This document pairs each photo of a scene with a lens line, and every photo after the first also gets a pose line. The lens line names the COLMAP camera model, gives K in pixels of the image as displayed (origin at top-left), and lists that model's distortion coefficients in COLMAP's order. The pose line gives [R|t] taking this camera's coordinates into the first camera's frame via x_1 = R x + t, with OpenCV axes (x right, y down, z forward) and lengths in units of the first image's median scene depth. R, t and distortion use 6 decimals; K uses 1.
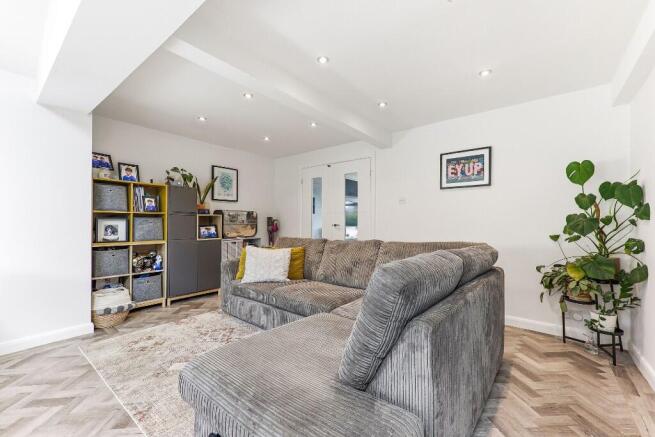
lens RADIAL K [[255.5, 0, 327.5], [0, 255.5, 218.5], [0, 0, 1]] dist [0.000722, -0.000057]
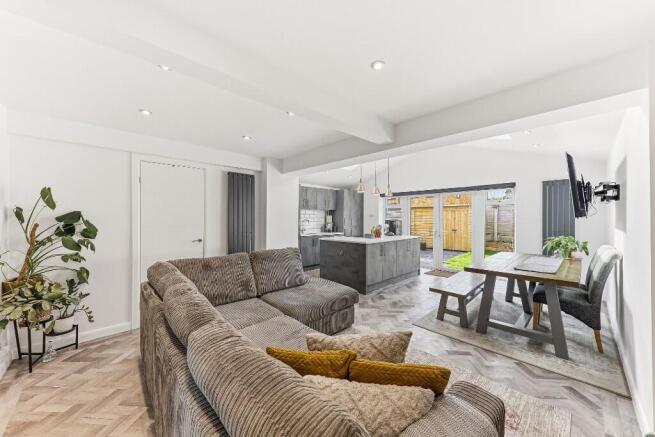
lens RADIAL K [[230.5, 0, 327.5], [0, 230.5, 218.5], [0, 0, 1]] dist [0.000074, 0.000008]
pose [[-0.986390, -0.006778, 0.164280, -0.237481], [-0.007746, 0.999956, -0.005252, -0.071770], [-0.164238, -0.006453, -0.986400, 1.306502]]
